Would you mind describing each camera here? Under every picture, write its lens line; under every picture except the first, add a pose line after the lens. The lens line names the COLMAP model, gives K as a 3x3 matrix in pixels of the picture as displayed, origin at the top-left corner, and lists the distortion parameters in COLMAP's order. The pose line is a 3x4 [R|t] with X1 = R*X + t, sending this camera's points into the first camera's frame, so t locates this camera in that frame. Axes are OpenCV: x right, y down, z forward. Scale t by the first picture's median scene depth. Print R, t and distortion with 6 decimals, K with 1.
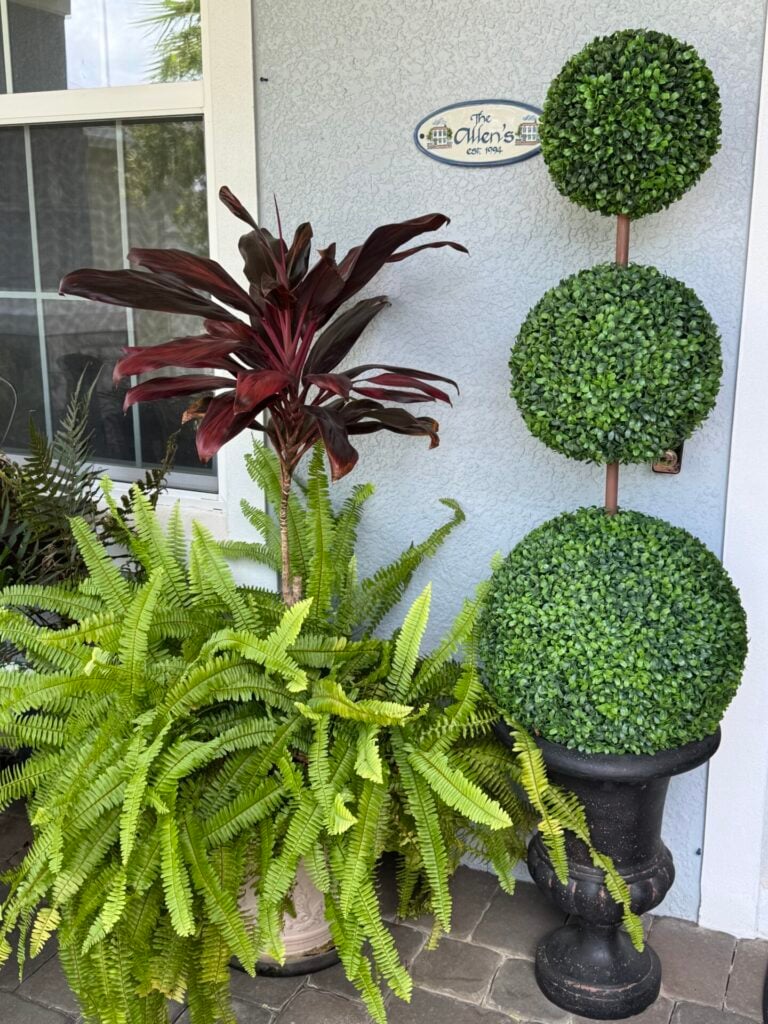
lens RADIAL K [[1085.9, 0, 384.9], [0, 1085.9, 518.6], [0, 0, 1]] dist [0.065091, 0.000000]
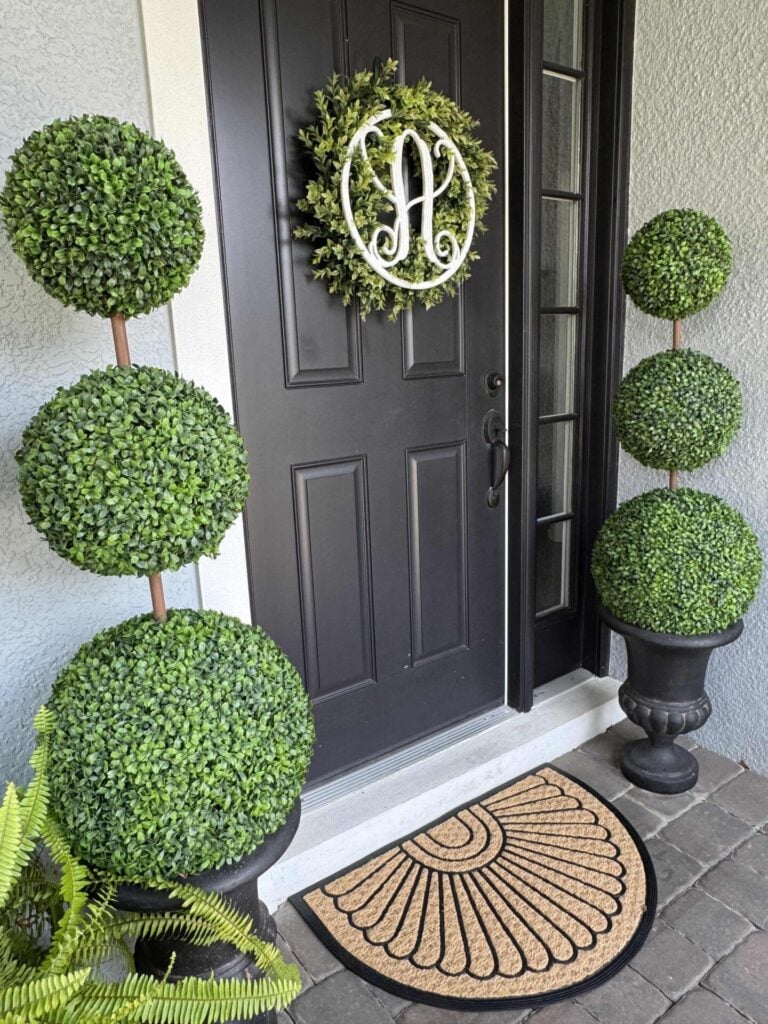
lens RADIAL K [[711.6, 0, 384.8], [0, 711.6, 505.7], [0, 0, 1]] dist [-0.008491, 0.007461]
pose [[0.487875, -0.212298, 0.846704, -0.222207], [0.249003, 0.963520, 0.098111, -0.121979], [-0.836645, 0.162966, 0.522941, 0.513150]]
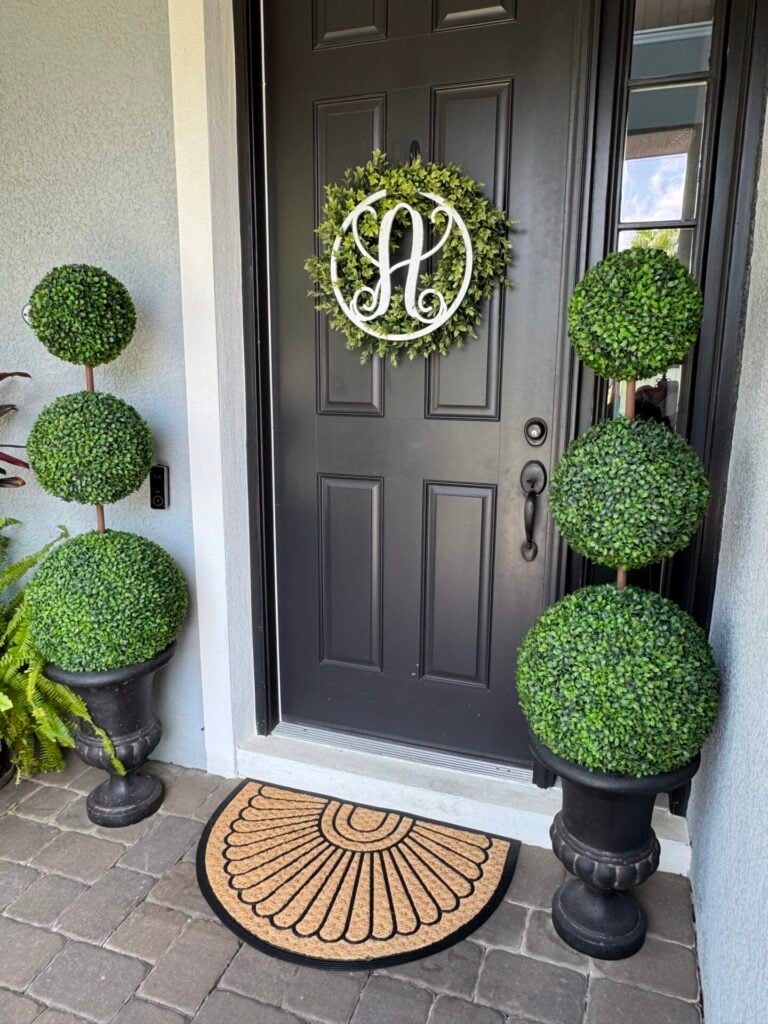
lens RADIAL K [[711.6, 0, 383.8], [0, 711.6, 507.6], [0, 0, 1]] dist [-0.008491, 0.007461]
pose [[0.995510, -0.013481, 0.093691, 0.583397], [0.017029, 0.999164, -0.037170, 0.005190], [-0.093112, 0.038599, 0.994907, -0.179458]]
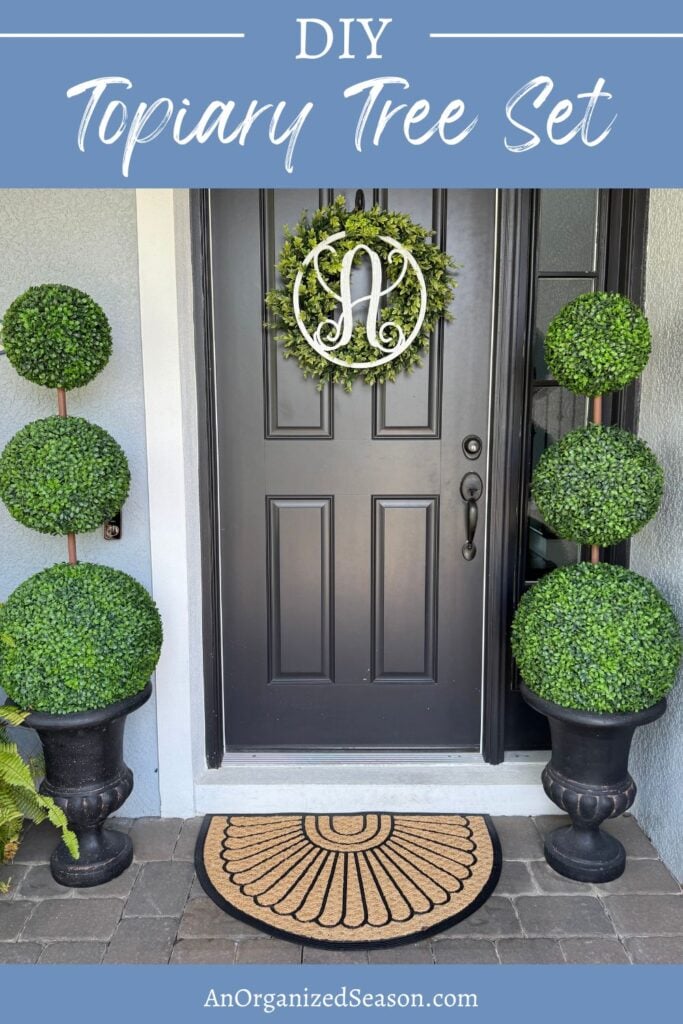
lens RADIAL K [[749.4, 0, 341.8], [0, 749.4, 515.6], [0, 0, 1]] dist [0.045559, -0.061466]
pose [[0.903717, -0.062509, 0.423542, 0.104153], [0.105126, 0.991396, -0.077993, 0.055326], [-0.415023, 0.115008, 0.902513, -0.210566]]
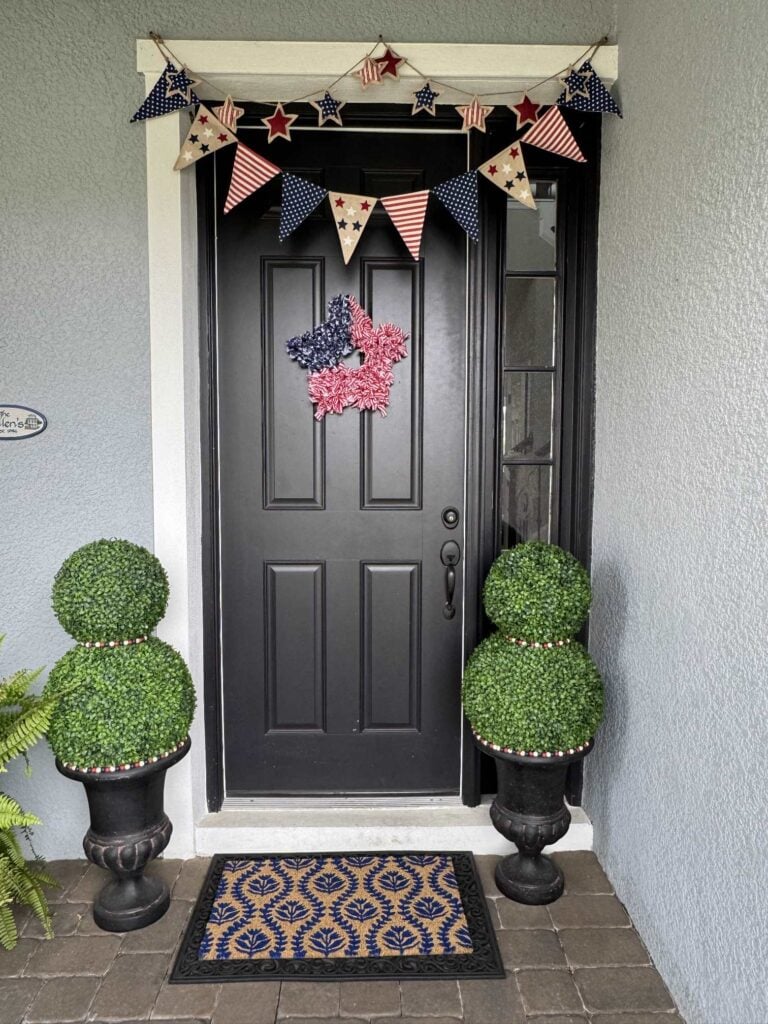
lens RADIAL K [[711.6, 0, 383.2], [0, 711.6, 514.9], [0, 0, 1]] dist [-0.008491, 0.007461]
pose [[0.896600, -0.033039, 0.441607, 0.147339], [0.104945, 0.984659, -0.139403, 0.030426], [-0.430227, 0.171333, 0.886313, -0.321389]]
